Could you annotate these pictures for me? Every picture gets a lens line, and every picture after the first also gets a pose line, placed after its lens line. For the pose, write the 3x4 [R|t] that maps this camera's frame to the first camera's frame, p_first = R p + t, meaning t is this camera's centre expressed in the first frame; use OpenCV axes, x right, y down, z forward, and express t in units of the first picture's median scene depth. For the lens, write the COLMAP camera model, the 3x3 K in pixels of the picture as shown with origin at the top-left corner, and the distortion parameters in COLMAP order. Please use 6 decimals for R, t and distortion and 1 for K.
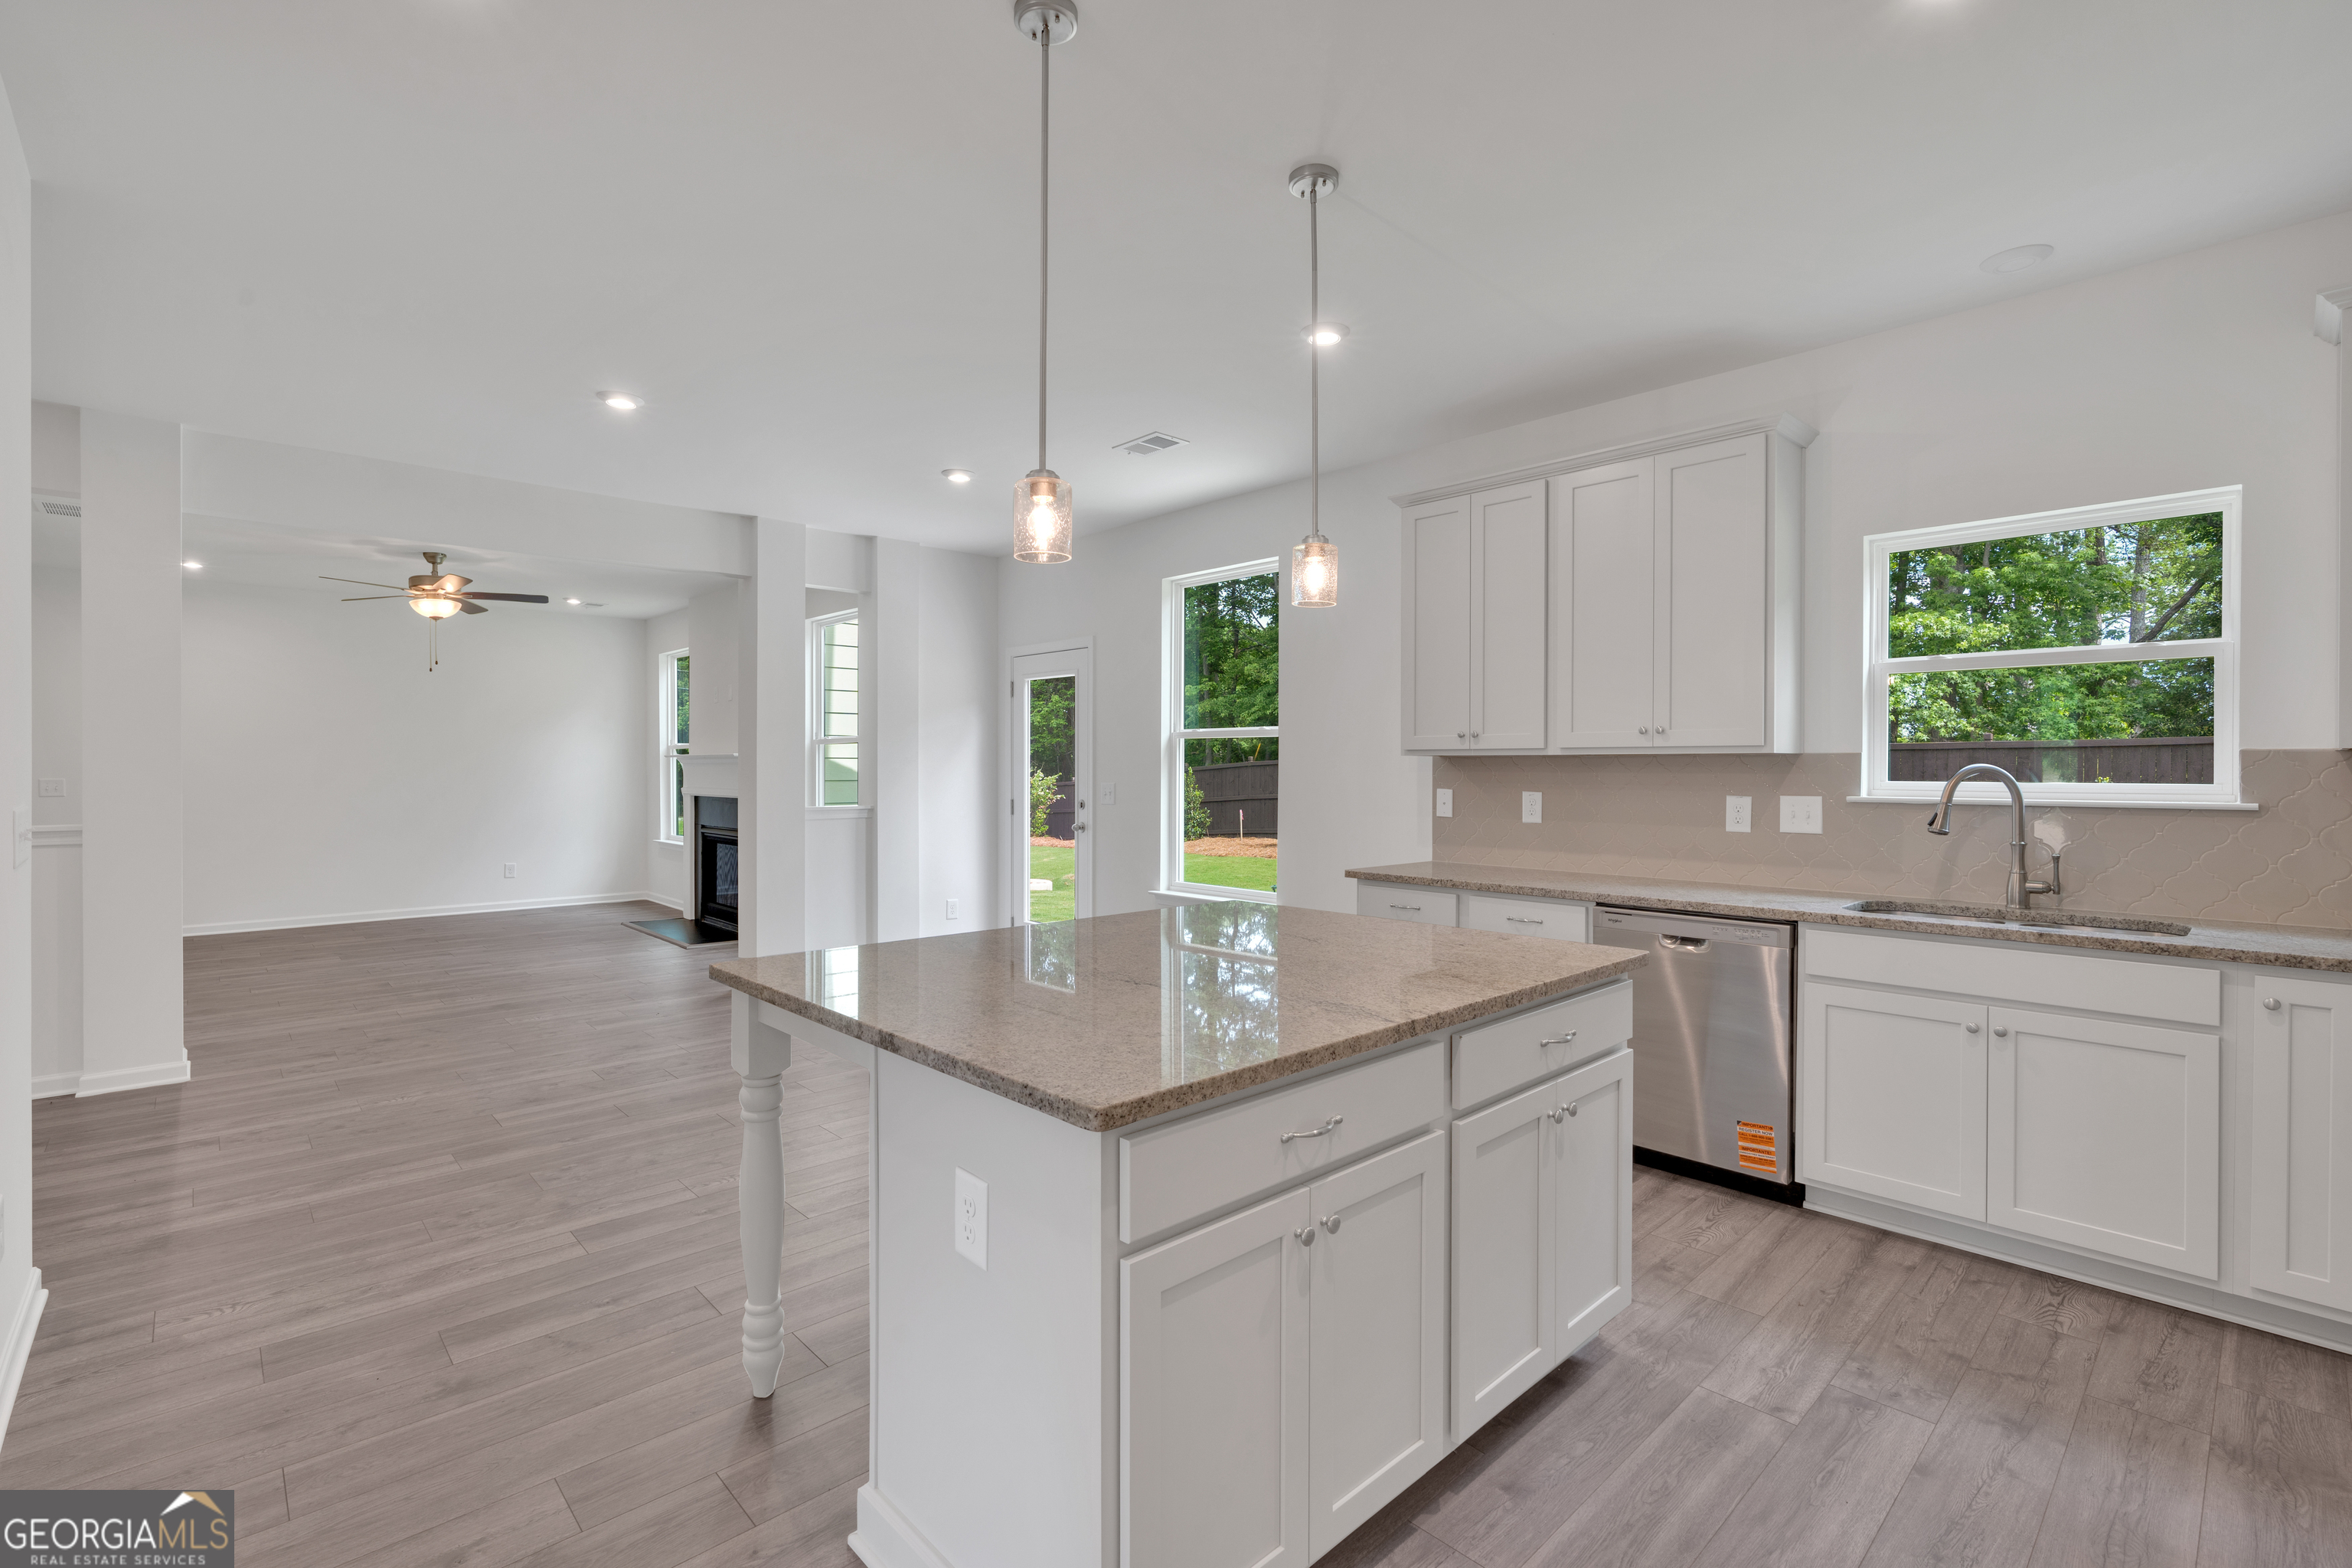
lens RADIAL K [[1054.7, 0, 1170.7], [0, 1054.7, 785.0], [0, 0, 1]] dist [-0.009029, 0.003858]
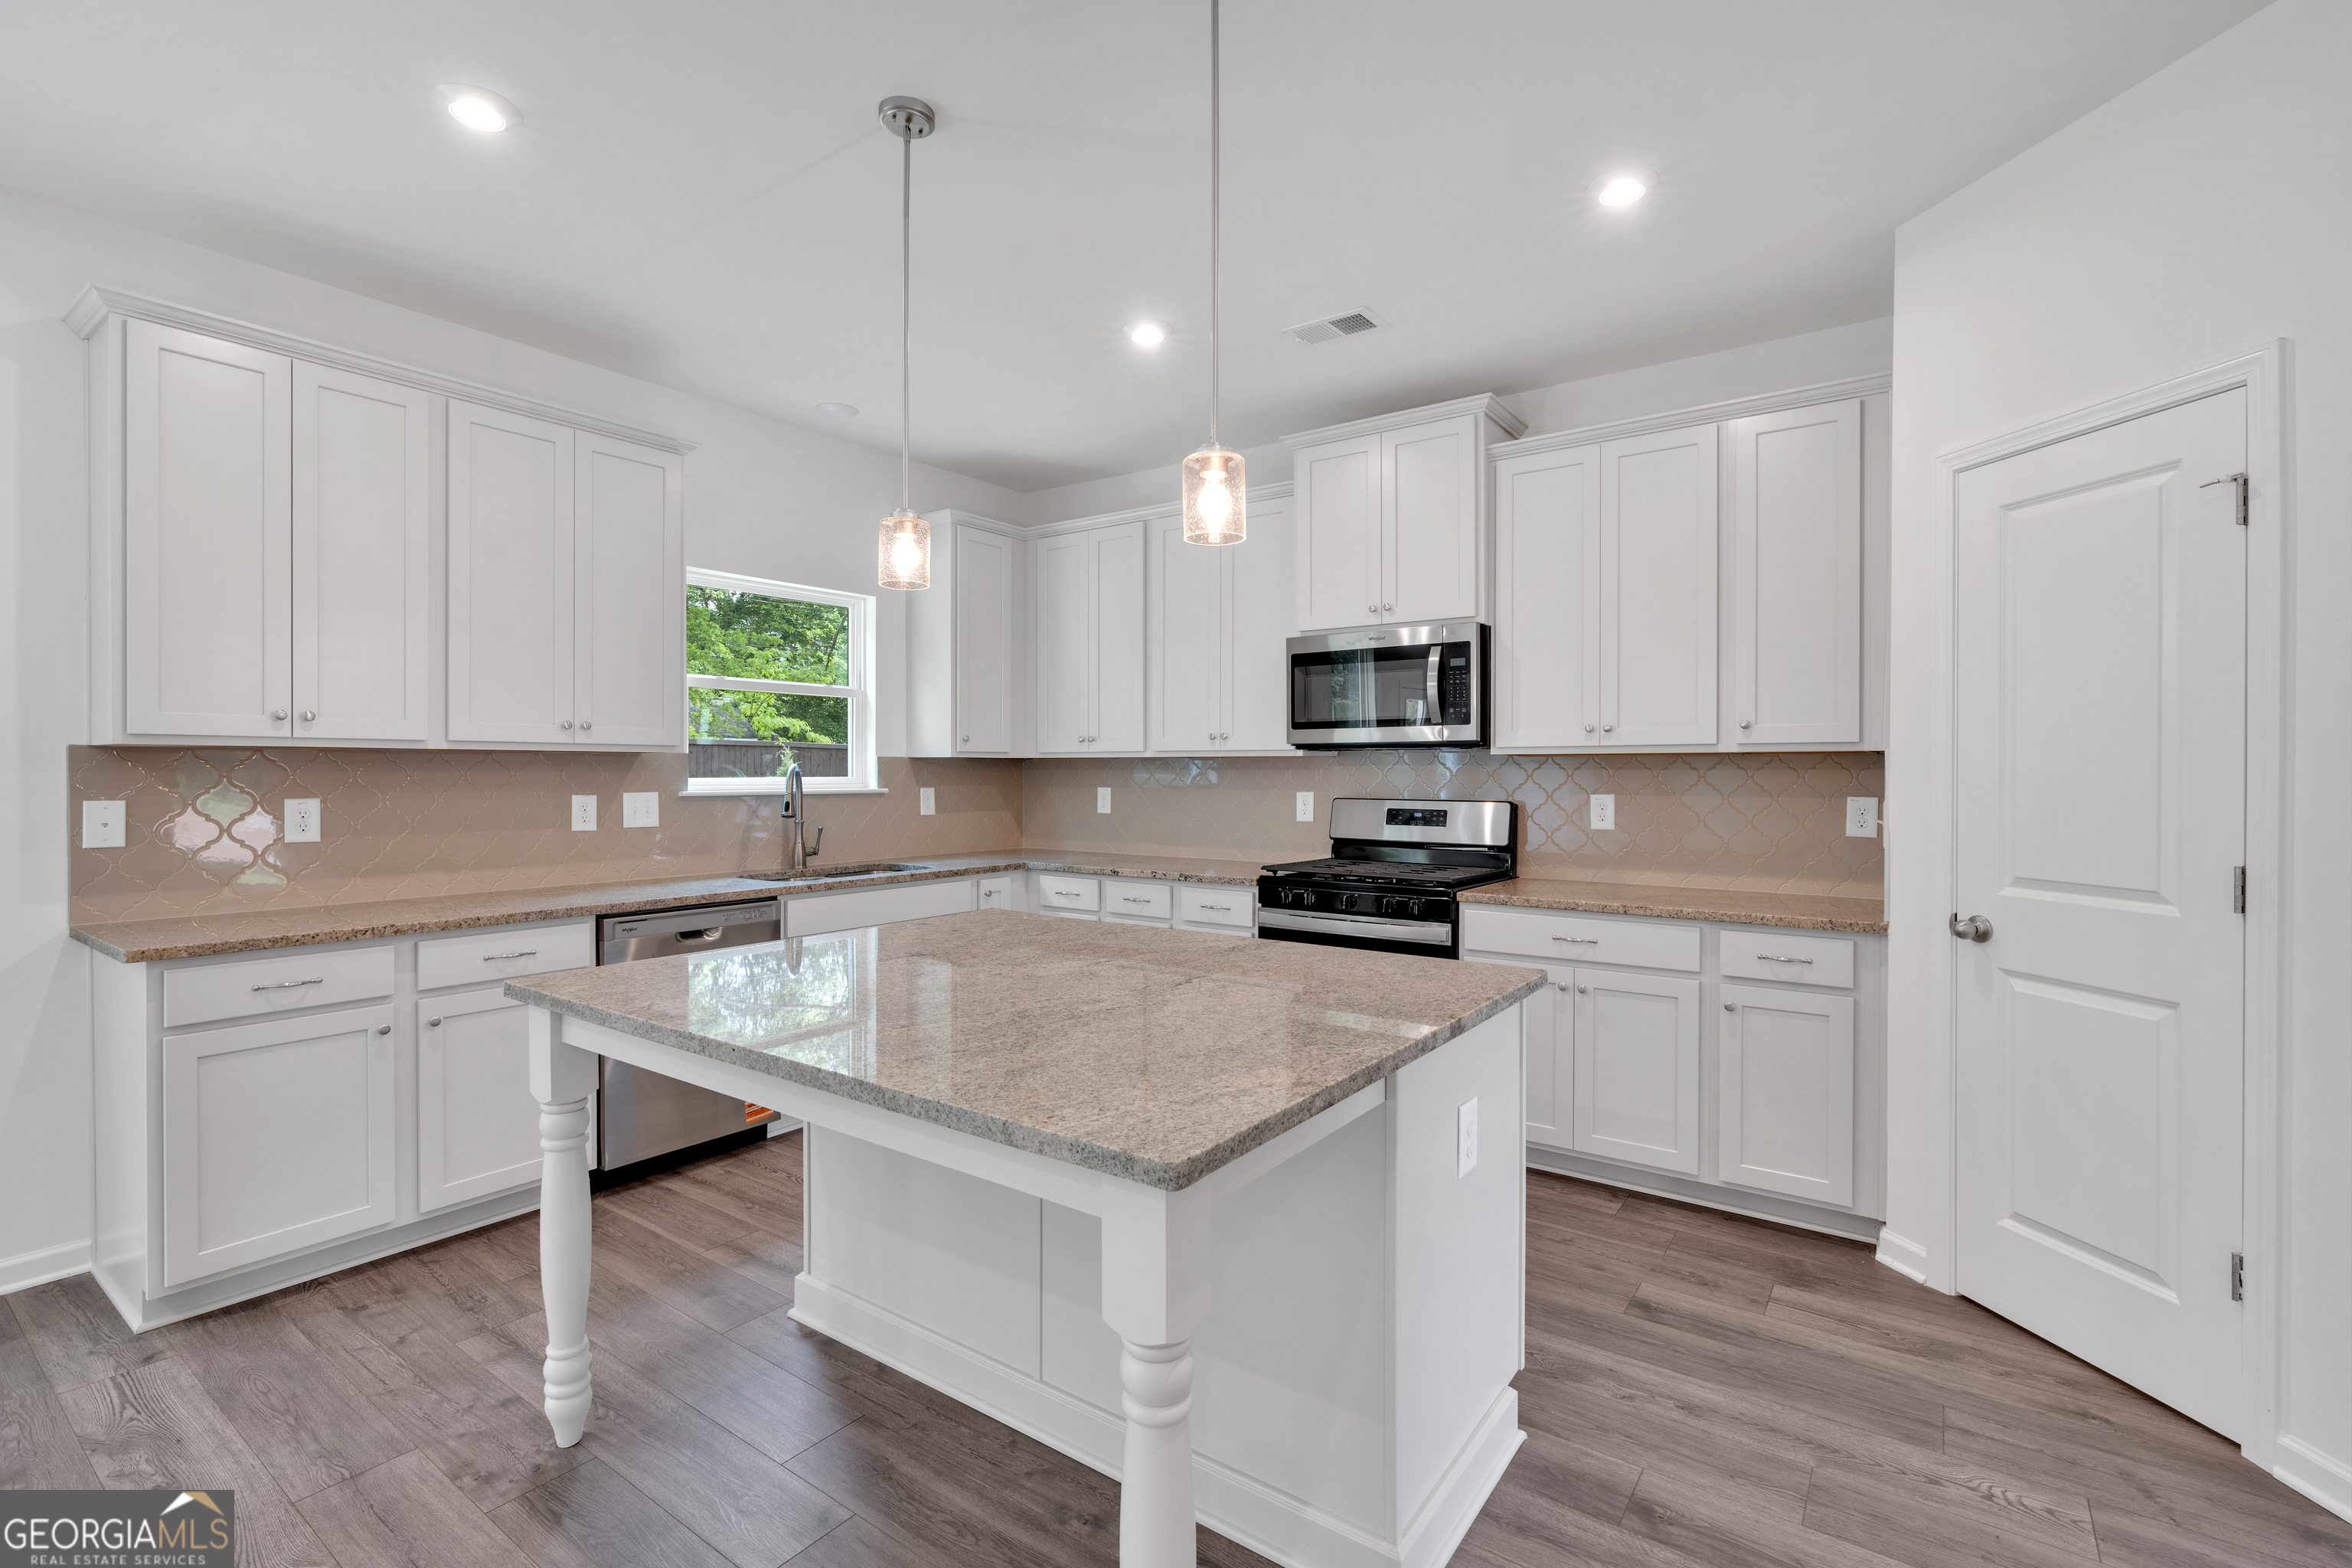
lens RADIAL K [[1054.7, 0, 1173.5], [0, 1054.7, 777.5], [0, 0, 1]] dist [-0.009029, 0.003858]
pose [[-0.196161, -0.007855, 0.980540, -0.610620], [0.013033, 0.999859, 0.010617, -0.010164], [-0.980485, 0.014862, -0.196031, 0.742850]]
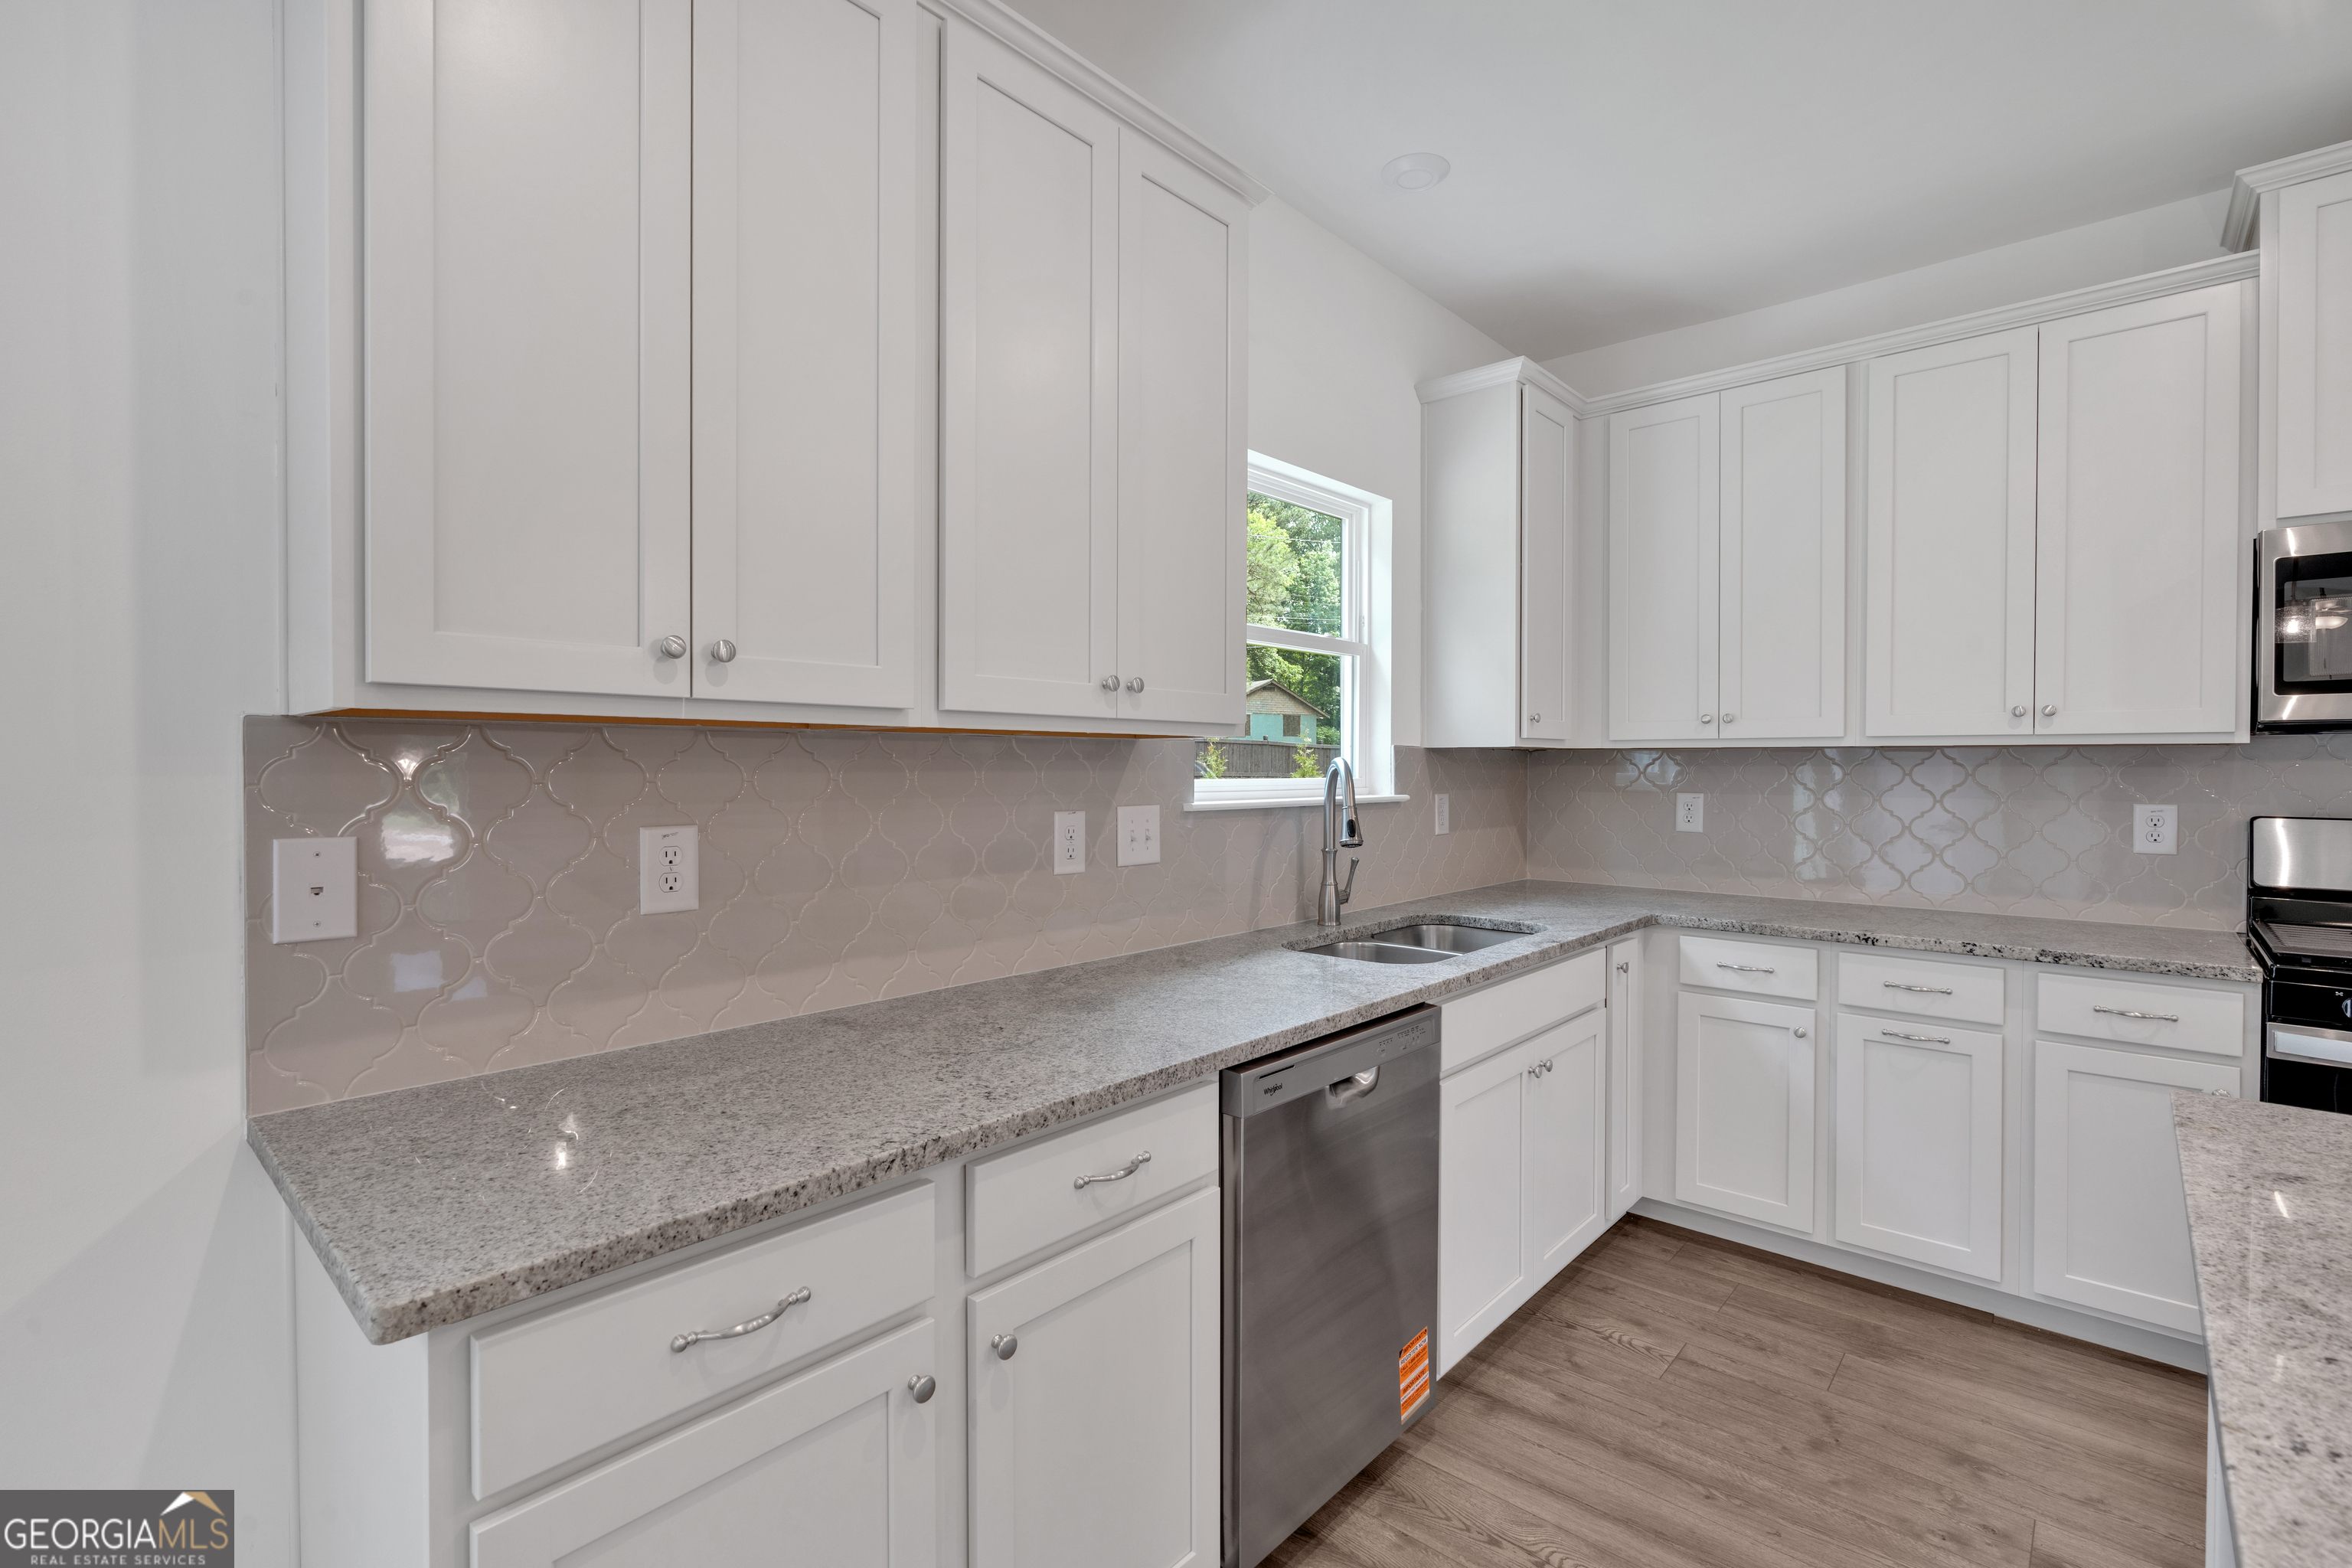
lens RADIAL K [[1054.7, 0, 1180.5], [0, 1054.7, 776.6], [0, 0, 1]] dist [-0.009029, 0.003858]
pose [[-0.093885, -0.013034, 0.995498, -0.038869], [0.013361, 0.999808, 0.014351, -0.017433], [-0.995493, 0.014648, -0.093693, 1.132872]]
